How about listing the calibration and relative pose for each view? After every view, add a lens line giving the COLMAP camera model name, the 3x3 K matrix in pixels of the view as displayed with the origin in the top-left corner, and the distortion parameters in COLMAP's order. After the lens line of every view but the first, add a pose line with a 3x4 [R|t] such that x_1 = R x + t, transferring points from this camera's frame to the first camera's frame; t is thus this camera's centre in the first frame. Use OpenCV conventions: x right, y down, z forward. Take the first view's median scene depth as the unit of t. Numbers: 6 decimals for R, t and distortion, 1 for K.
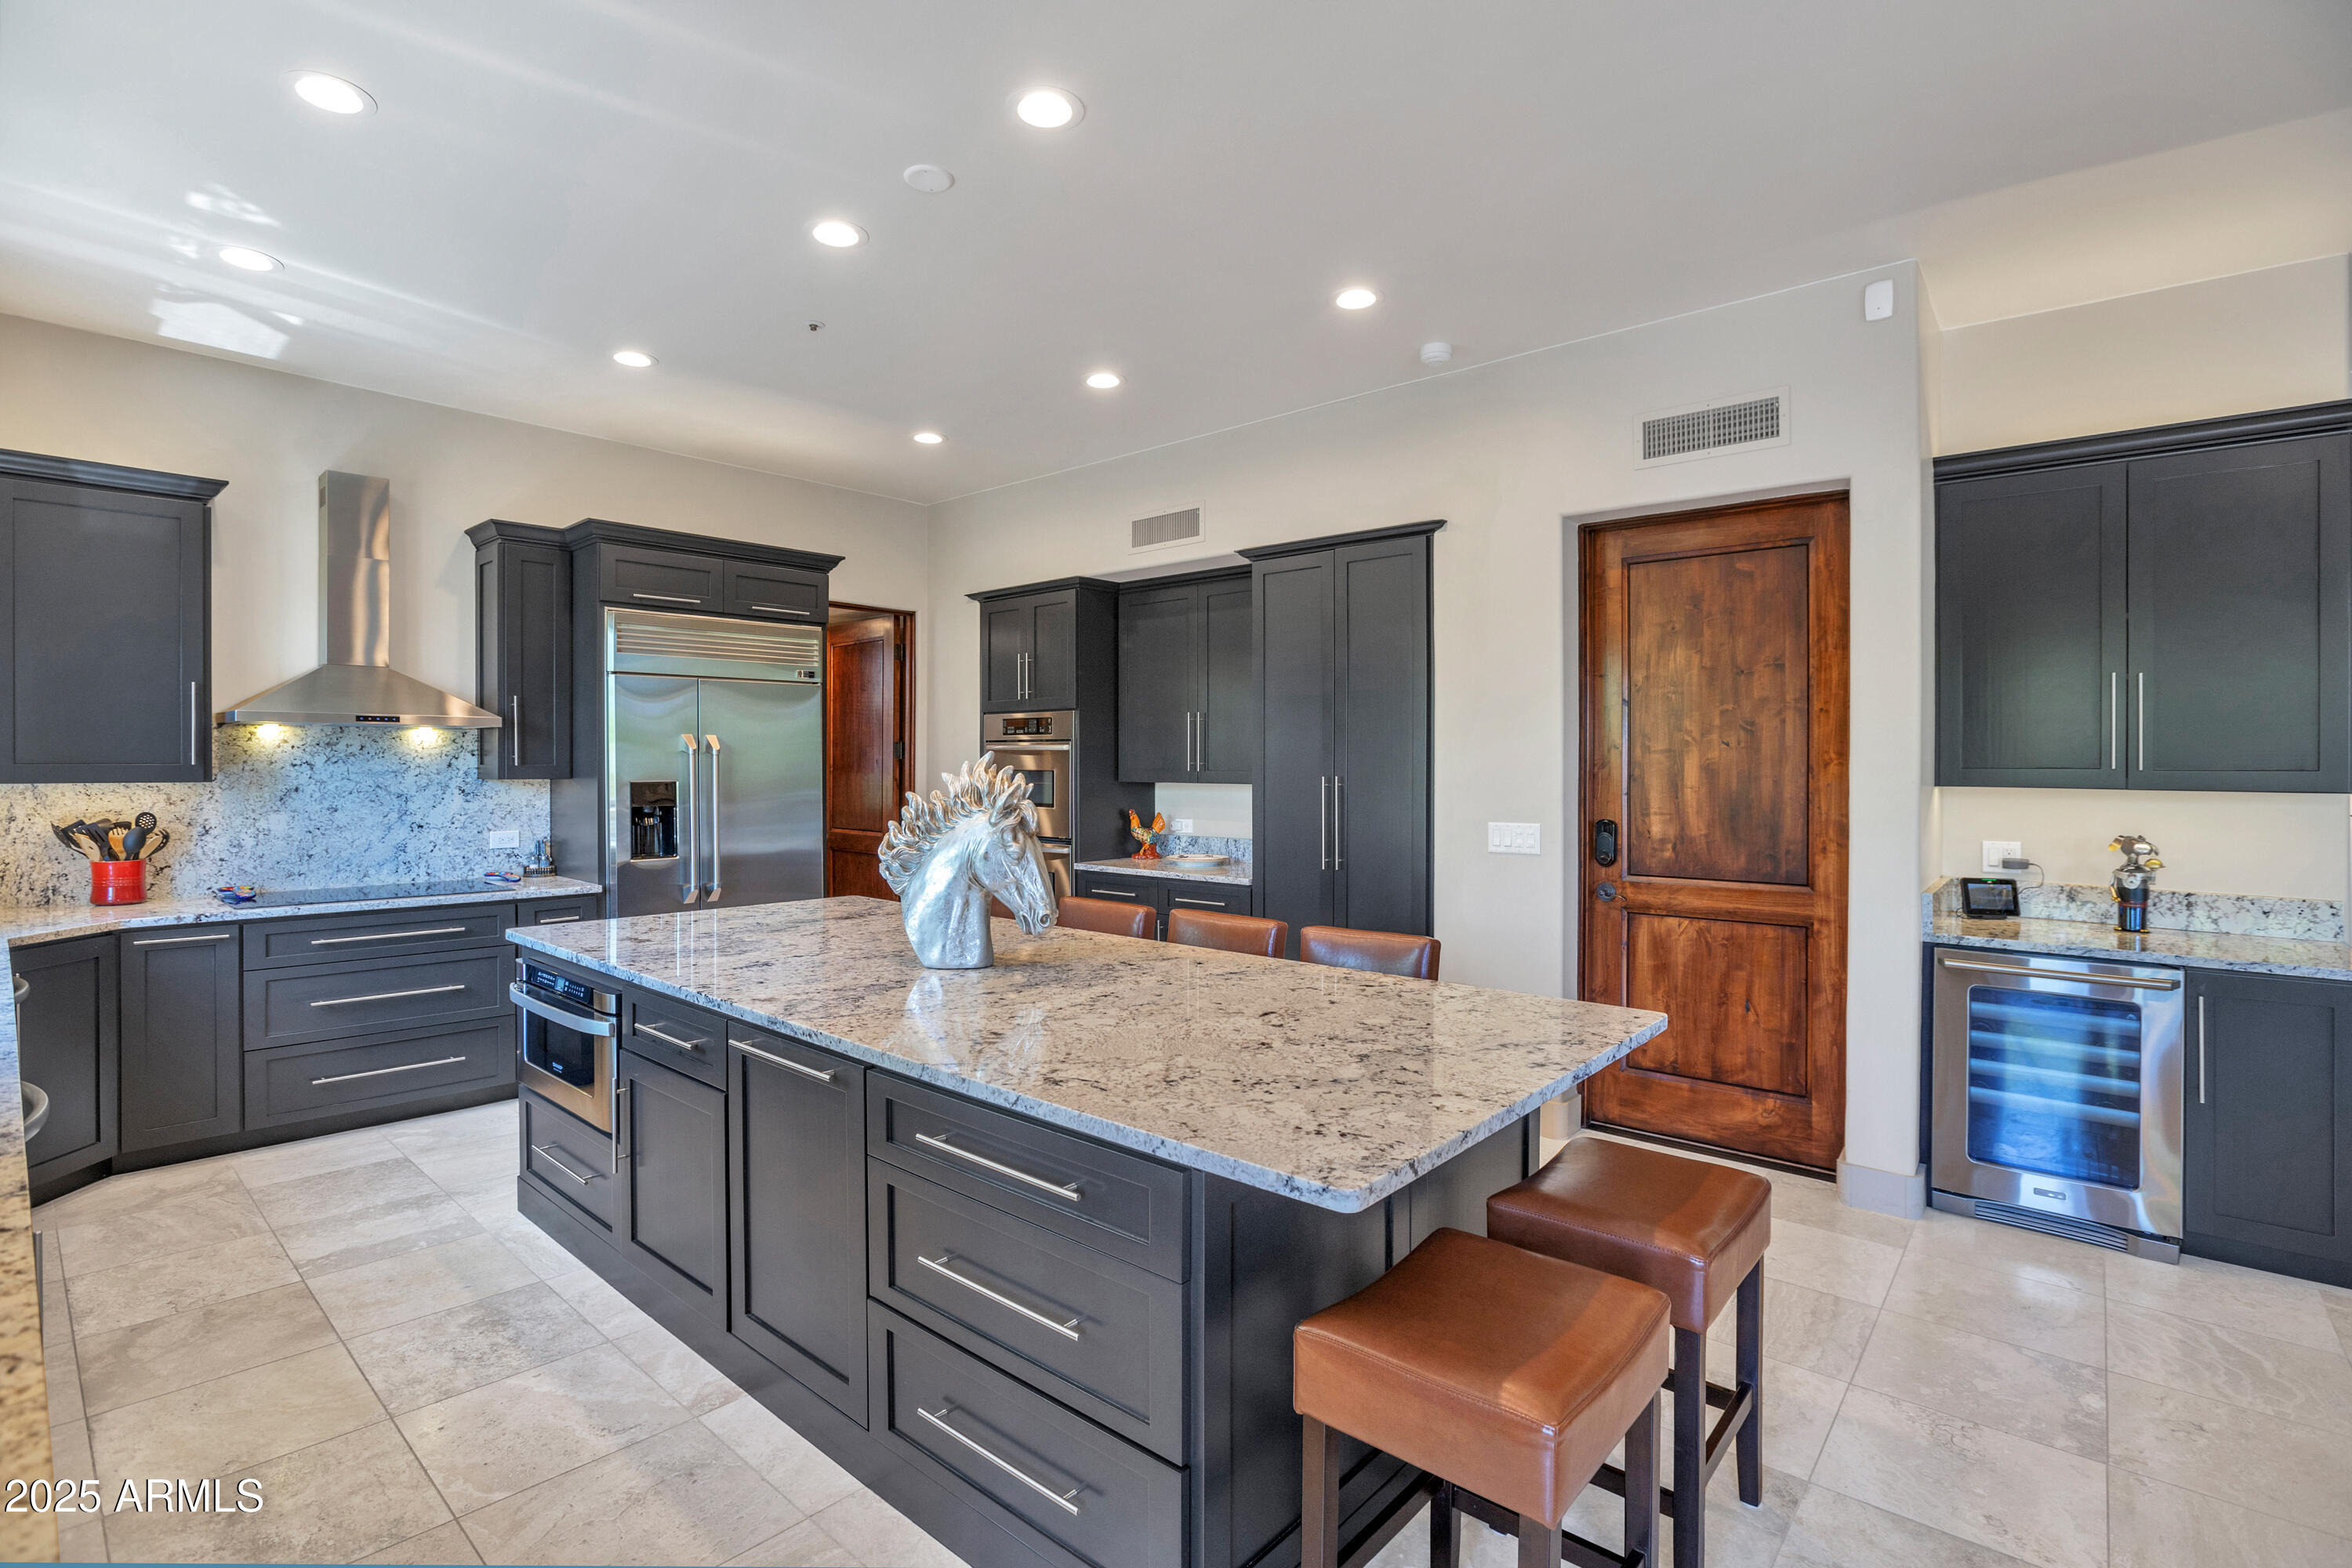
lens RADIAL K [[1107.0, 0, 1169.4], [0, 1107.0, 758.6], [0, 0, 1]] dist [-0.033969, 0.000966]
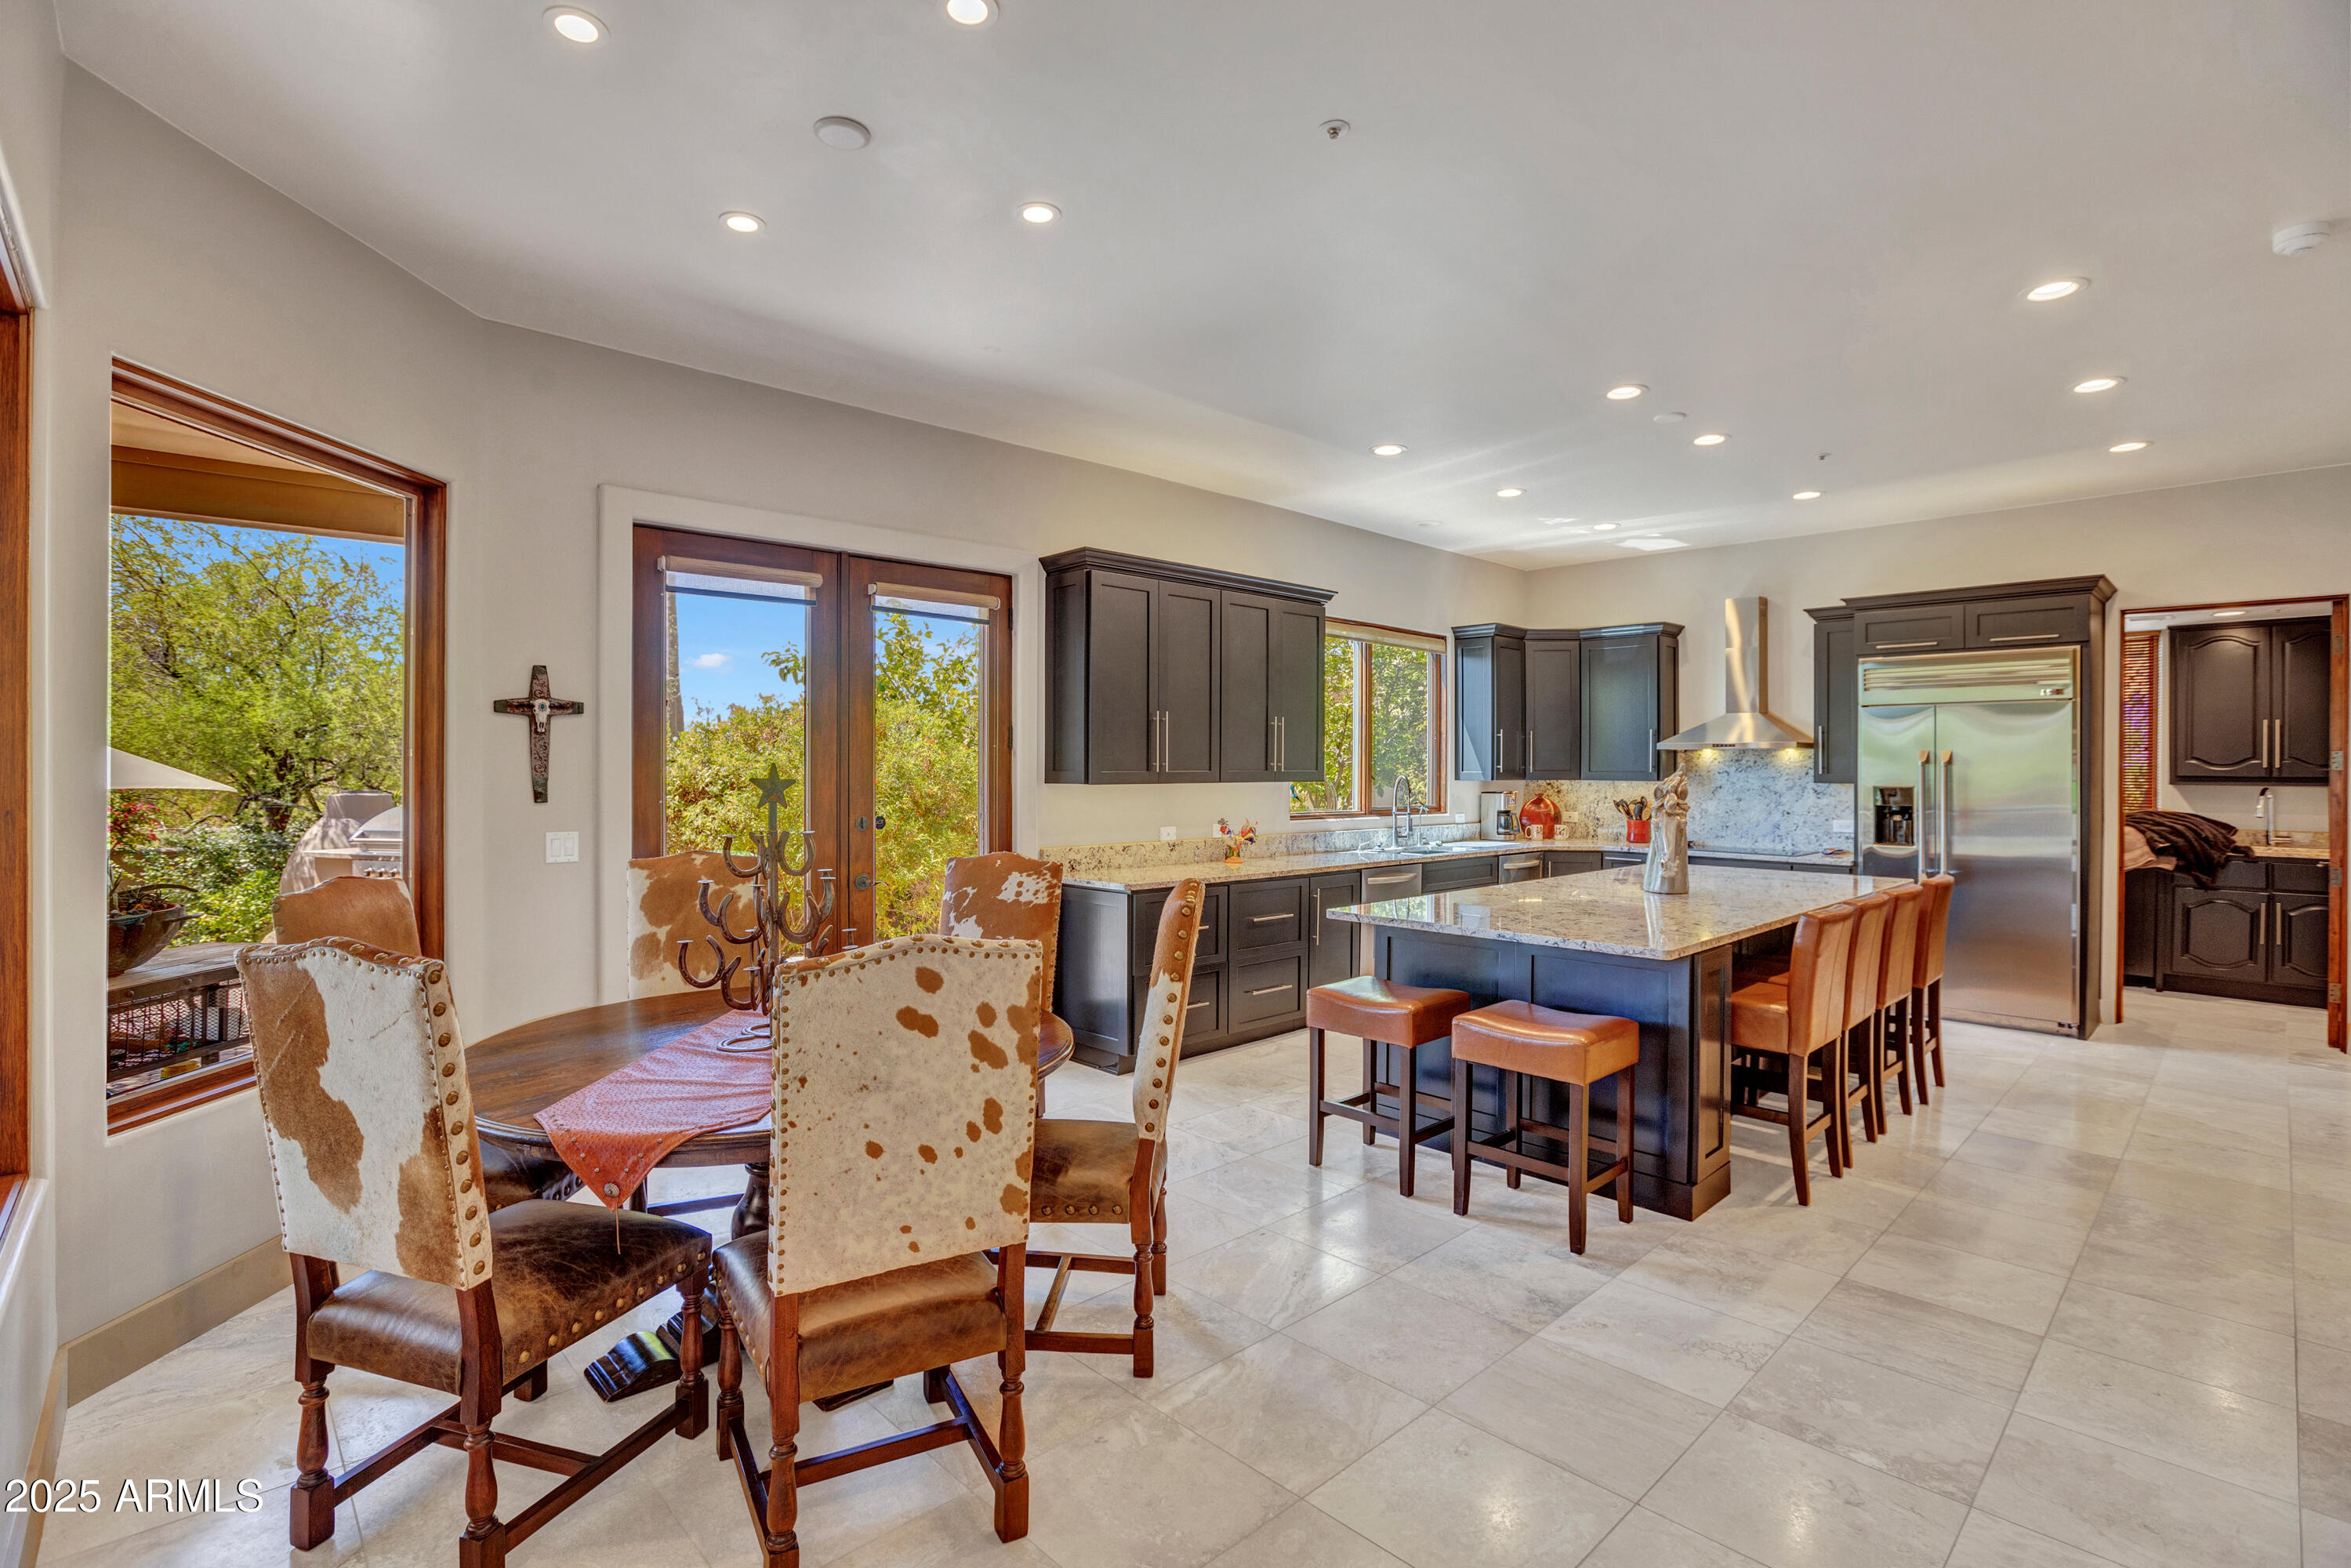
lens RADIAL K [[1106.6, 0, 1168.9], [0, 1106.6, 758.6], [0, 0, 1]] dist [-0.033969, 0.000966]
pose [[-0.066610, -0.011925, -0.997708, 1.109273], [-0.005521, 0.999918, -0.011583, 0.009552], [0.997764, 0.004736, -0.066670, 0.279741]]
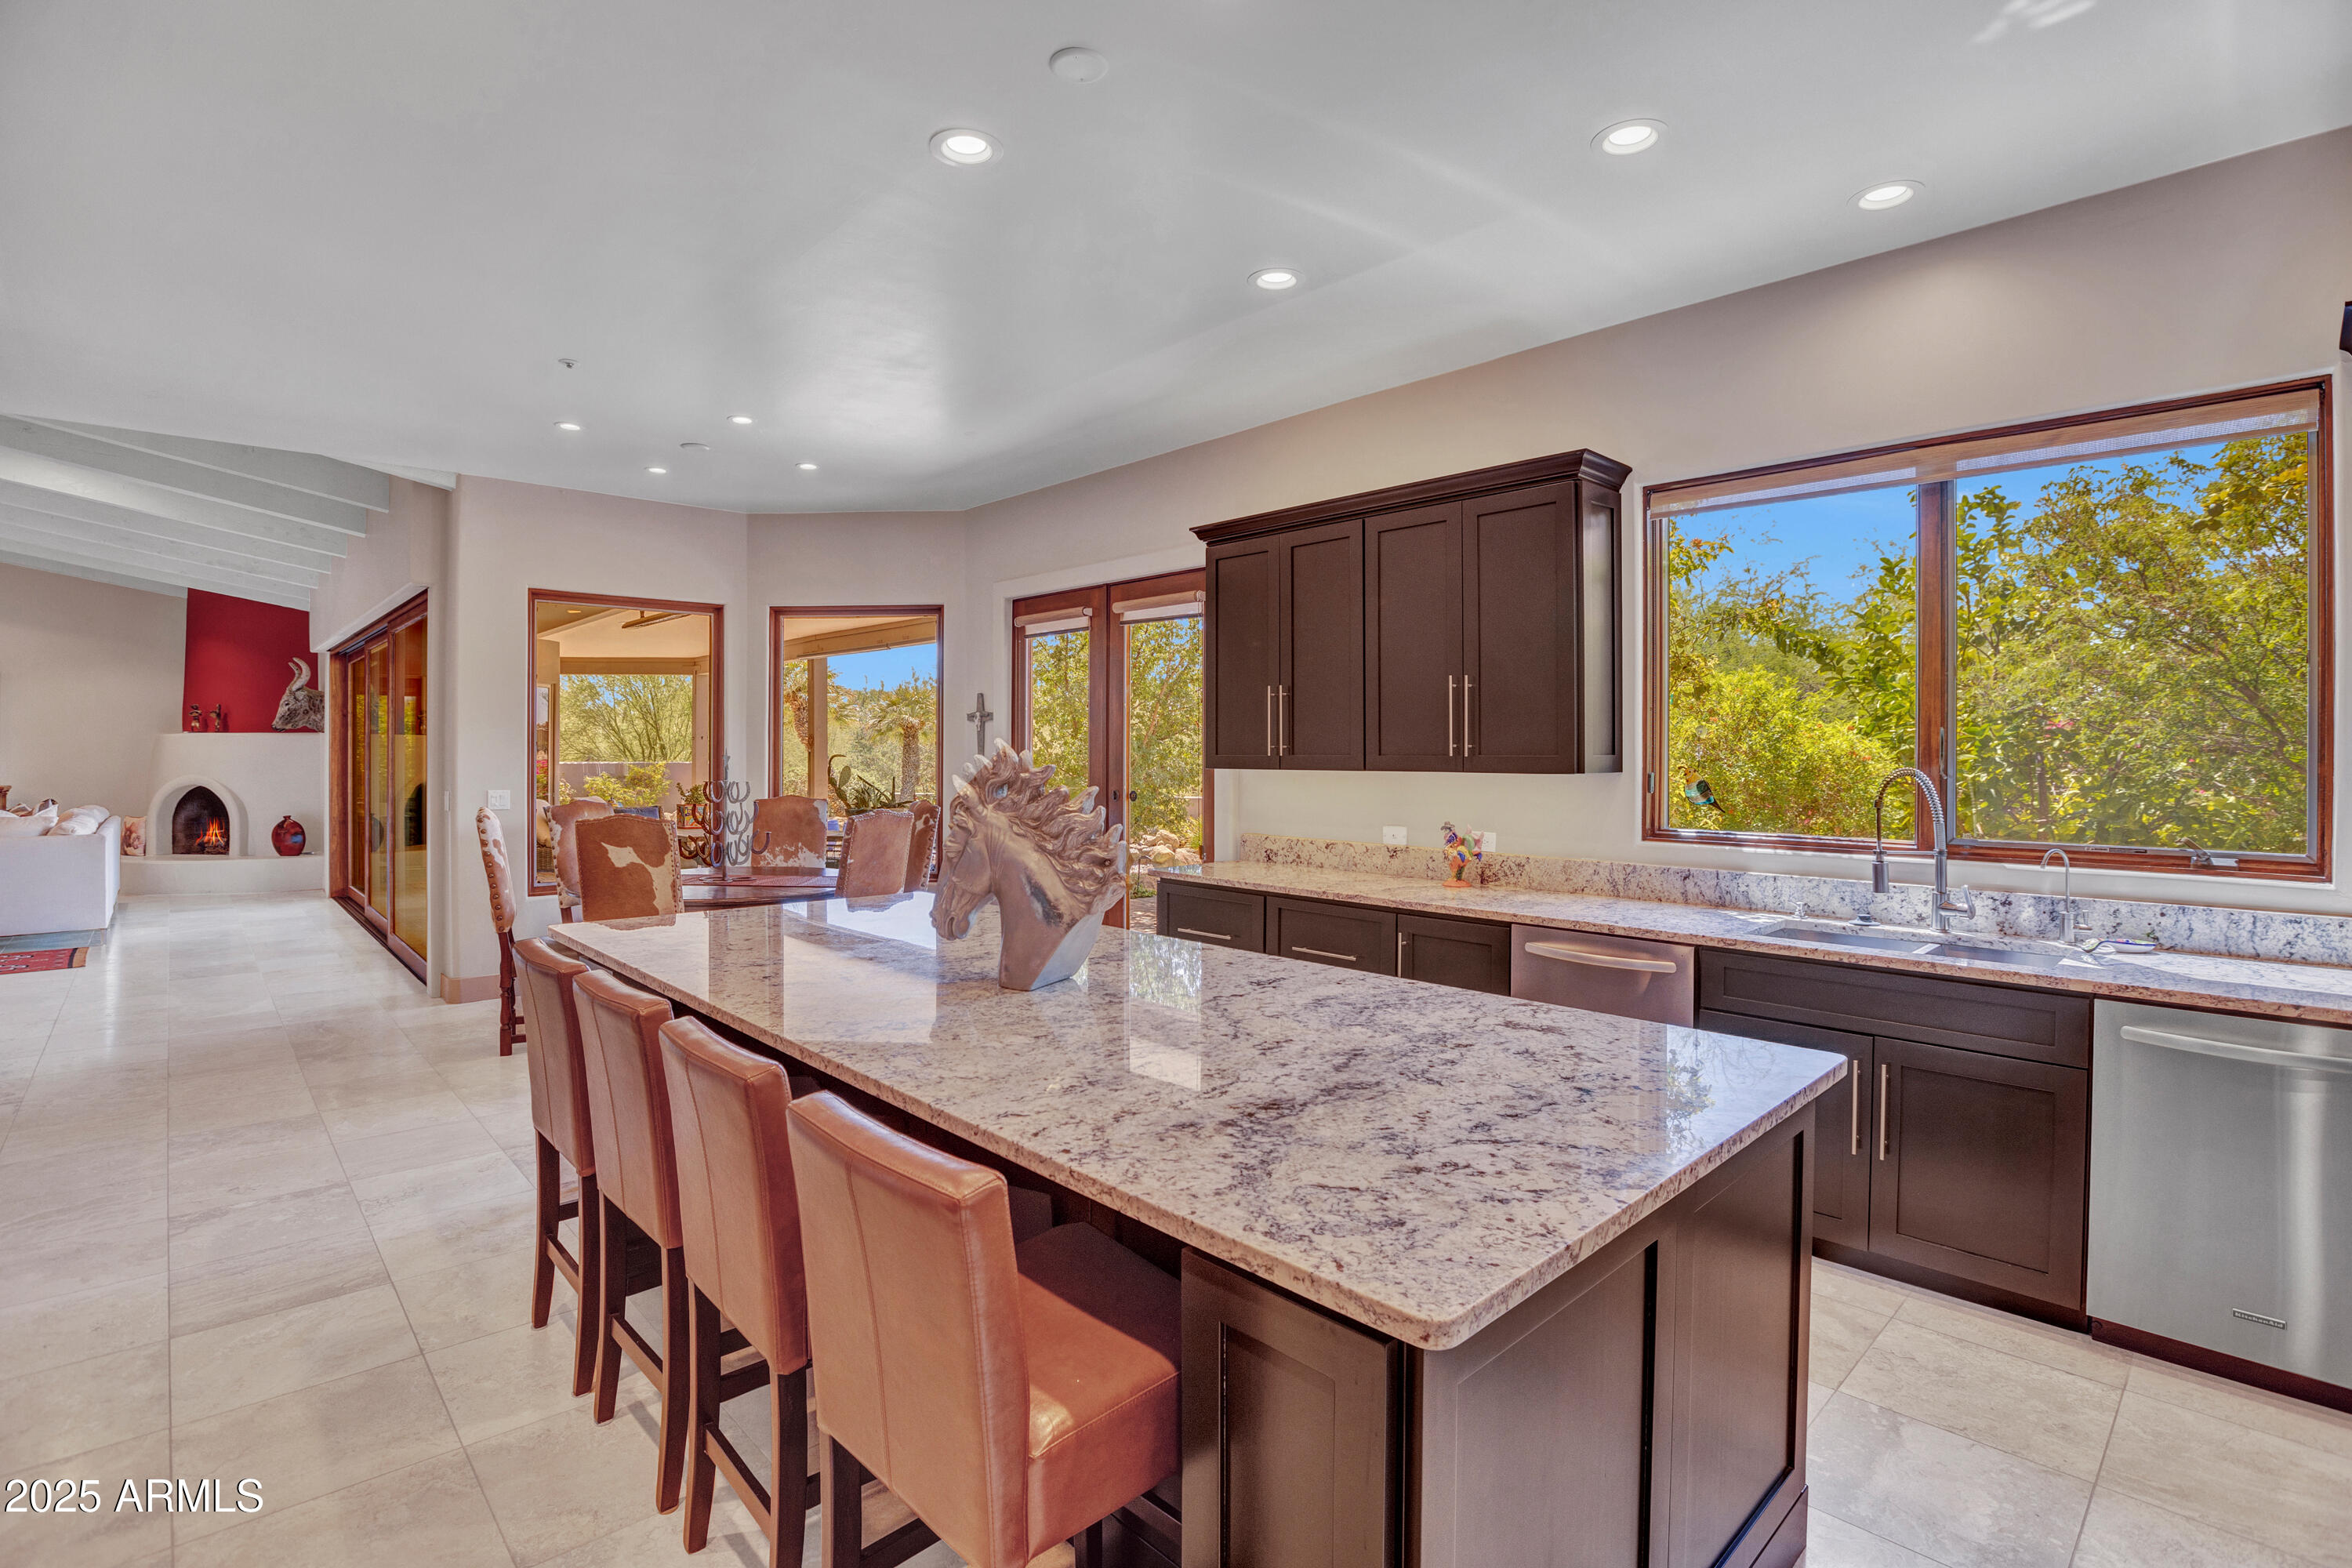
lens RADIAL K [[1107.0, 0, 1169.4], [0, 1107.0, 758.6], [0, 0, 1]] dist [-0.033969, 0.000966]
pose [[-0.996334, -0.004440, 0.085433, -0.278000], [-0.003204, 0.999888, 0.014604, -0.004309], [-0.085489, 0.014277, -0.996237, 1.386010]]
